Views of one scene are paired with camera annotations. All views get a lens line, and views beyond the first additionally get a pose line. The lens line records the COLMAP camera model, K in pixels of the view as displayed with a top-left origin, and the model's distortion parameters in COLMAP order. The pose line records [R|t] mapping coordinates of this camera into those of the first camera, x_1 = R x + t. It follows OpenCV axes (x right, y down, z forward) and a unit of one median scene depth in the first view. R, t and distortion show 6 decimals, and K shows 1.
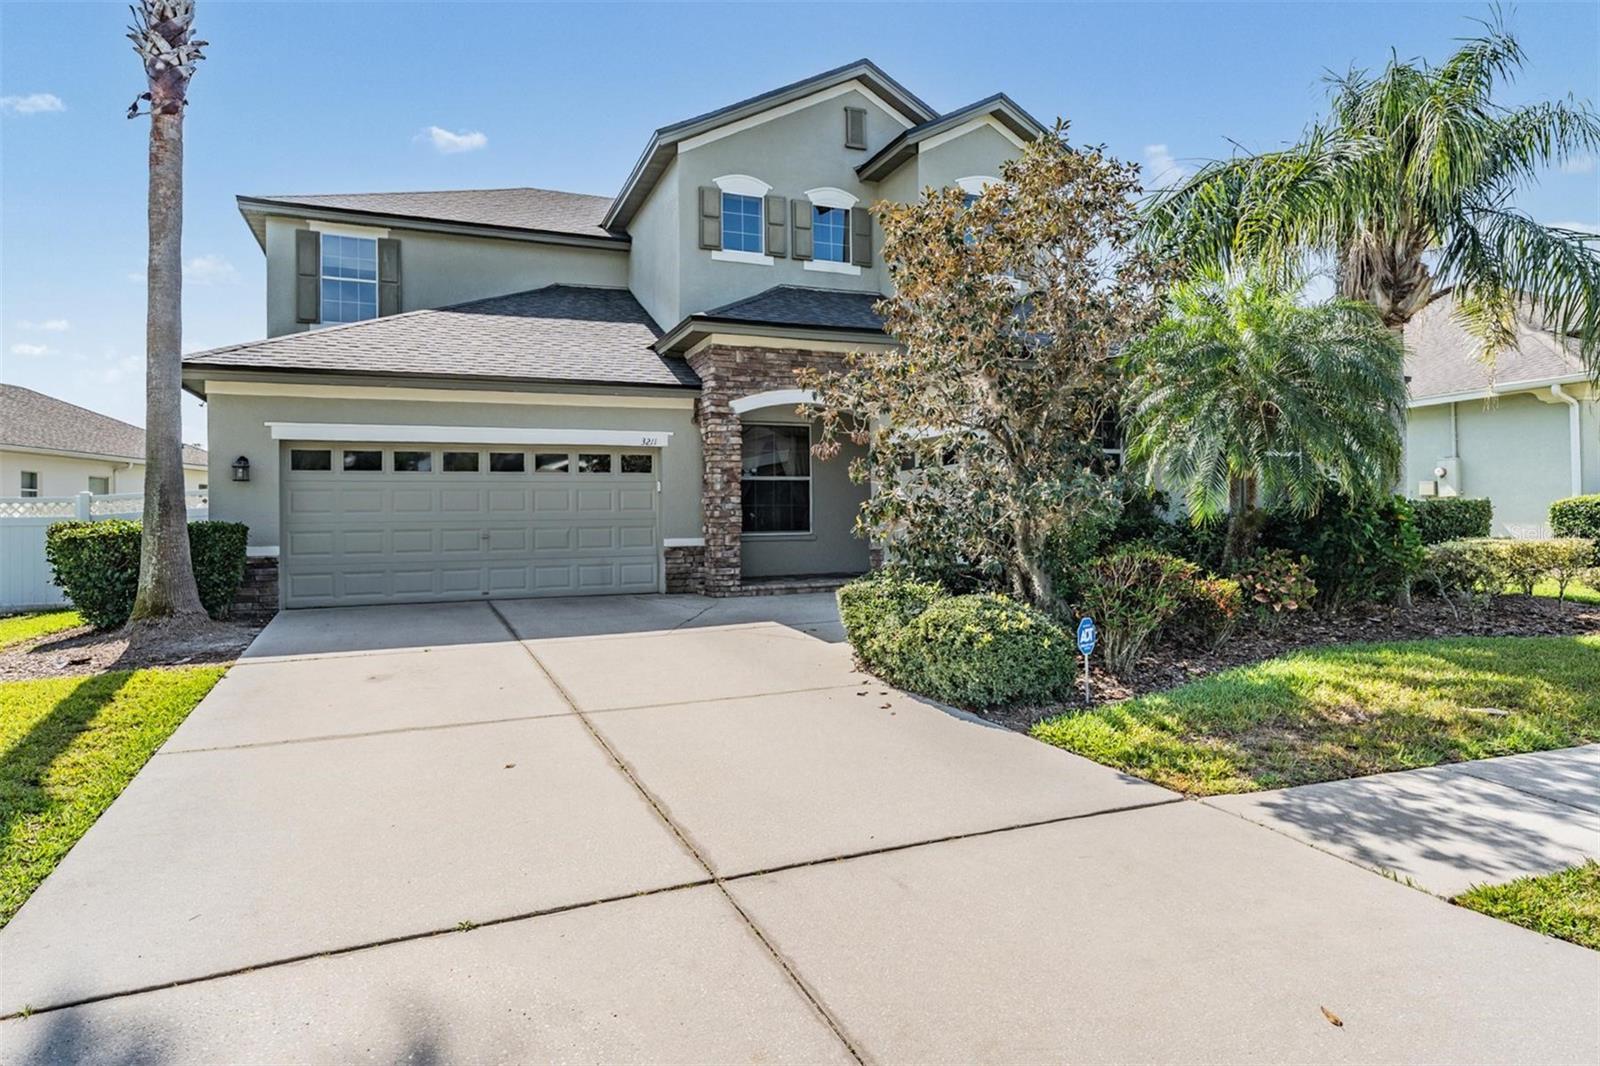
lens RADIAL K [[927.3, 0, 807.6], [0, 927.3, 533.9], [0, 0, 1]] dist [0.003662, -0.000695]
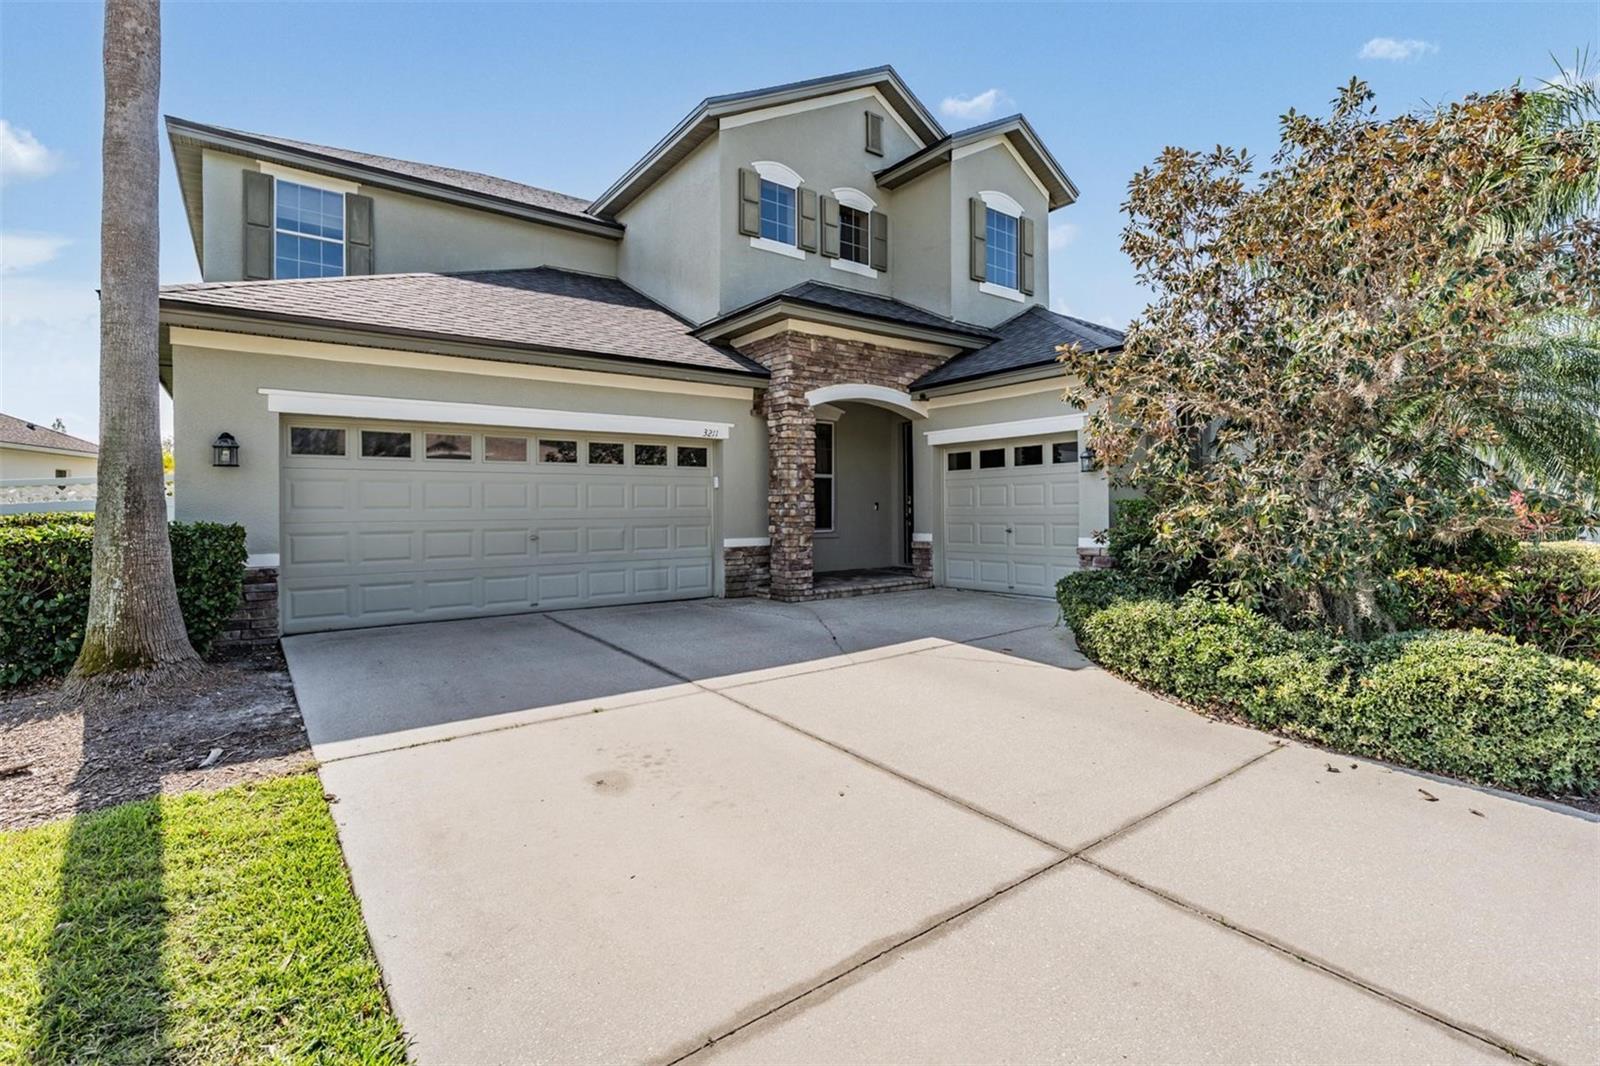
lens RADIAL K [[729.9, 0, 794.4], [0, 729.9, 524.6], [0, 0, 1]] dist [0.001017, -0.000419]
pose [[0.971294, 0.002653, 0.237869, -0.268320], [-0.004110, 0.999976, 0.005627, -0.013733], [-0.237848, -0.006444, 0.971281, 0.285054]]
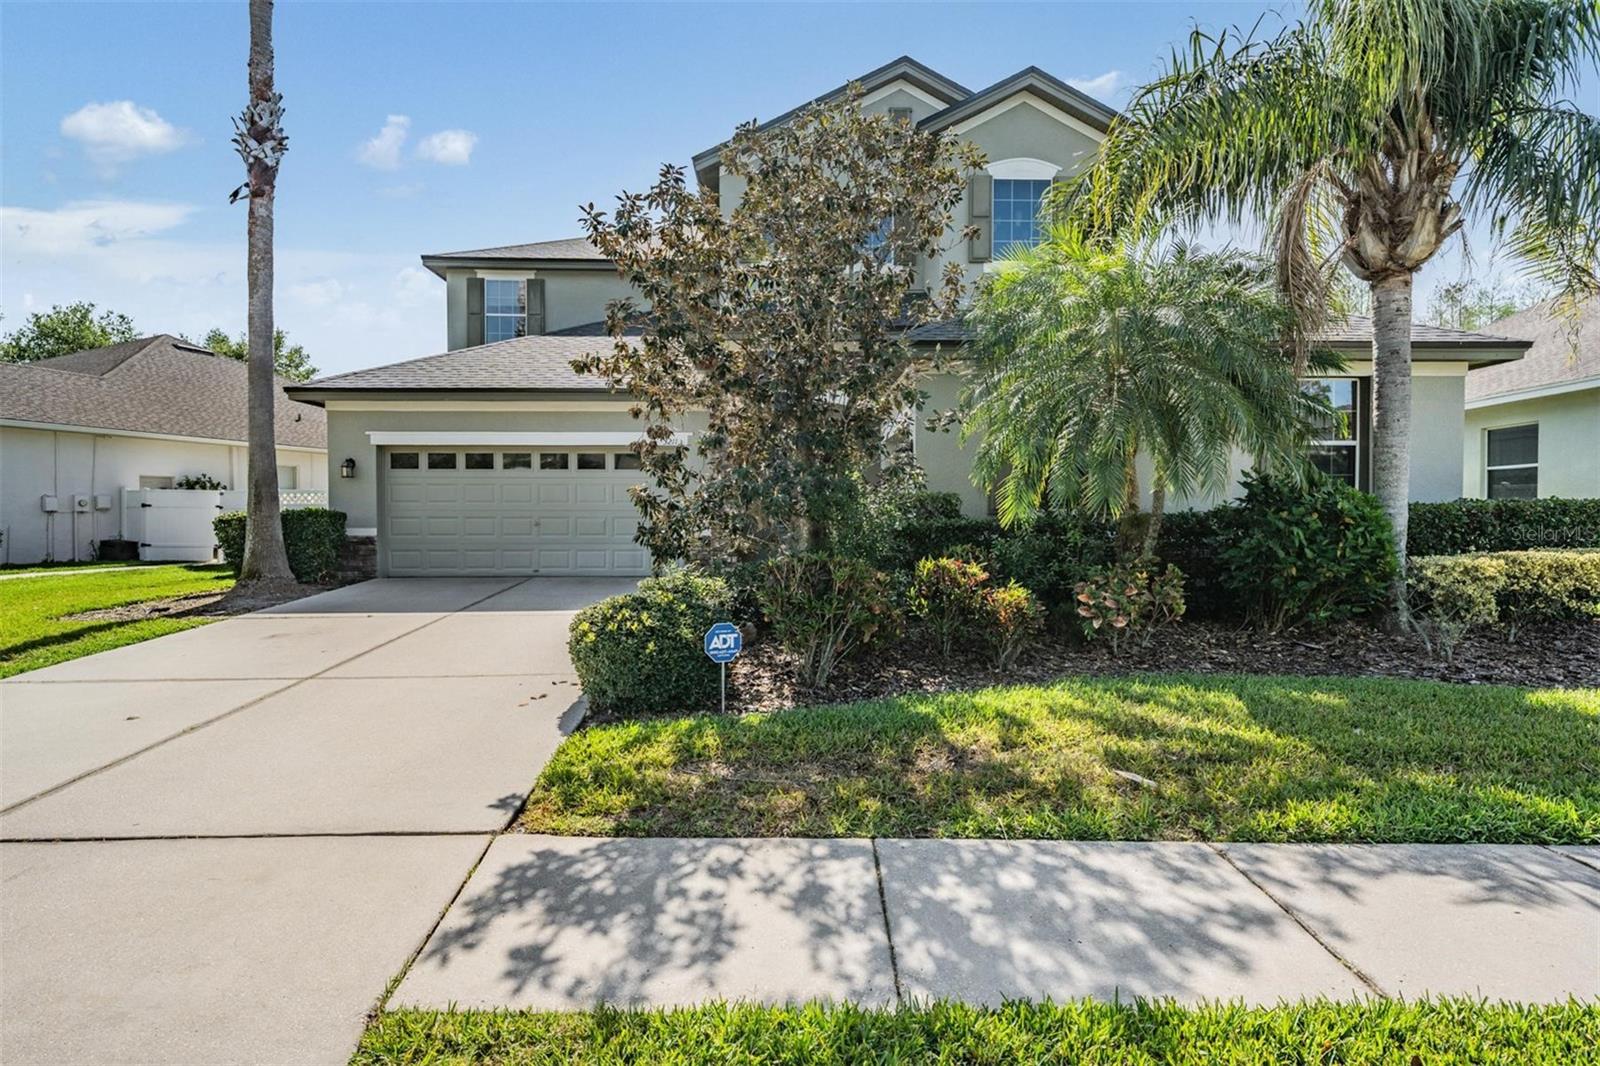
lens RADIAL K [[815.2, 0, 802.2], [0, 815.2, 554.2], [0, 0, 1]] dist [0.002625, 0.000694]
pose [[0.934946, 0.031107, -0.353423, 0.338789], [-0.017699, 0.998998, 0.041108, -0.006978], [0.354347, -0.032178, 0.934560, 0.134603]]
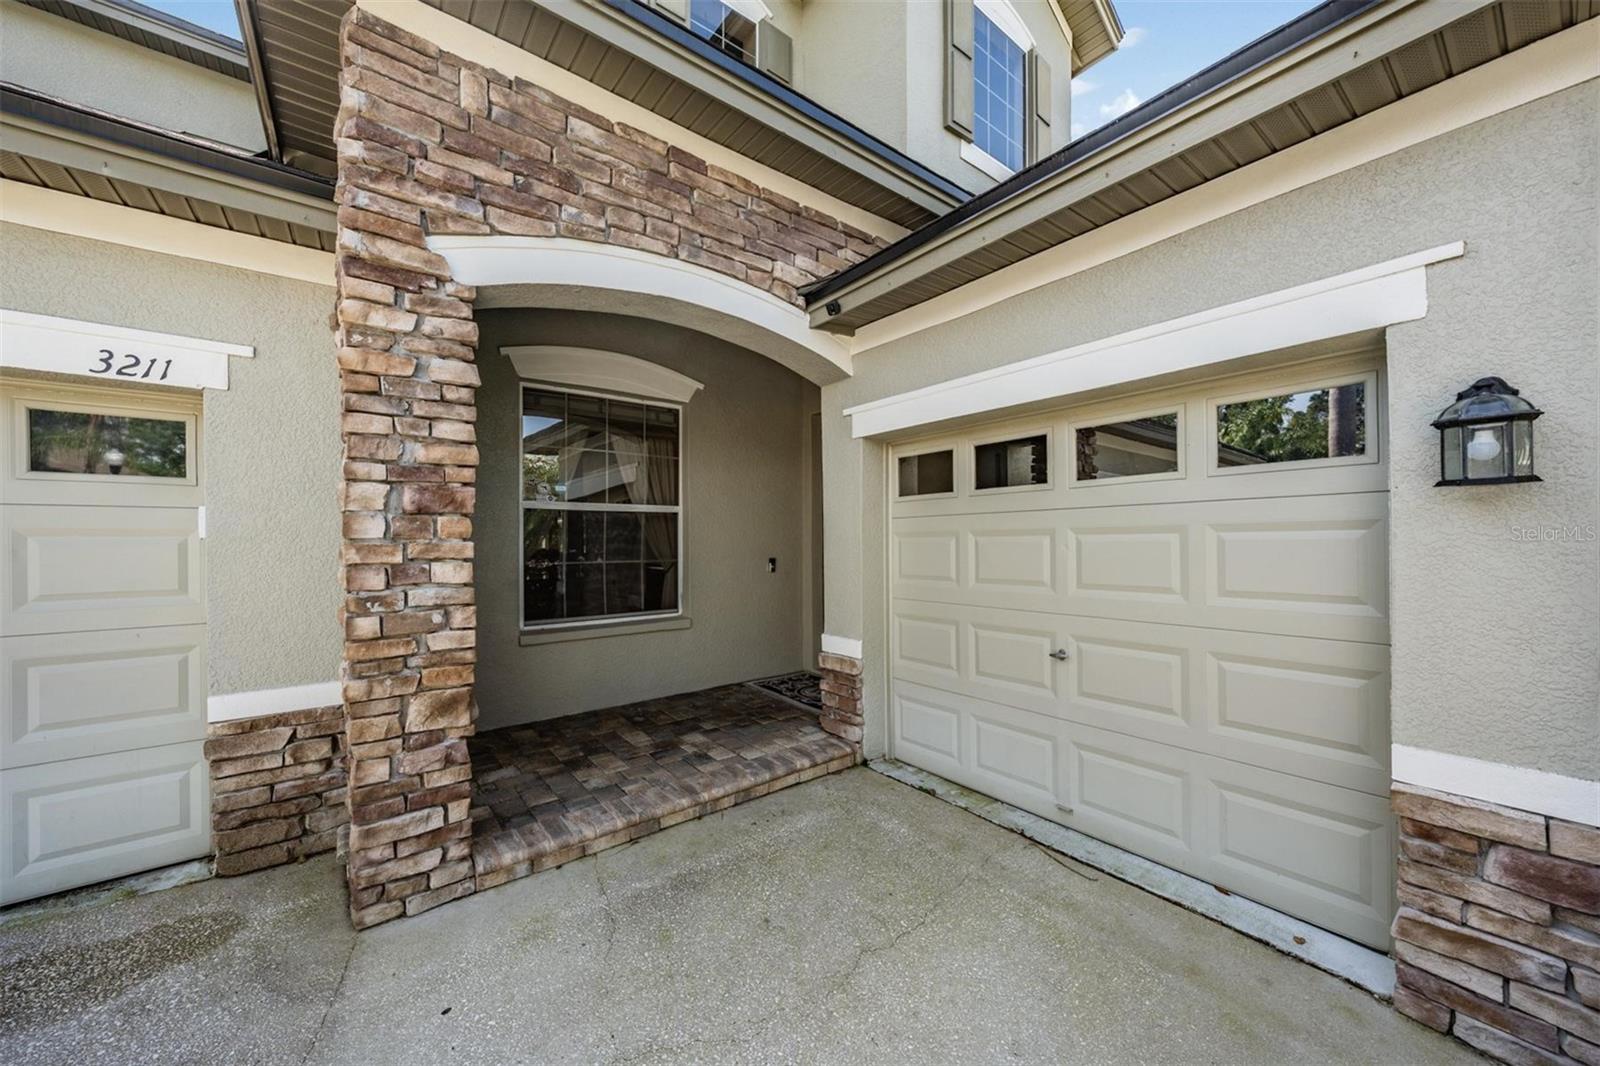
lens RADIAL K [[575.0, 0, 796.5], [0, 575.0, 545.5], [0, 0, 1]] dist [-0.000833, -0.000060]
pose [[0.967568, 0.008358, 0.252471, -0.017793], [-0.007509, 0.999962, -0.004325, -0.045674], [-0.252498, 0.002288, 0.967595, 0.795585]]
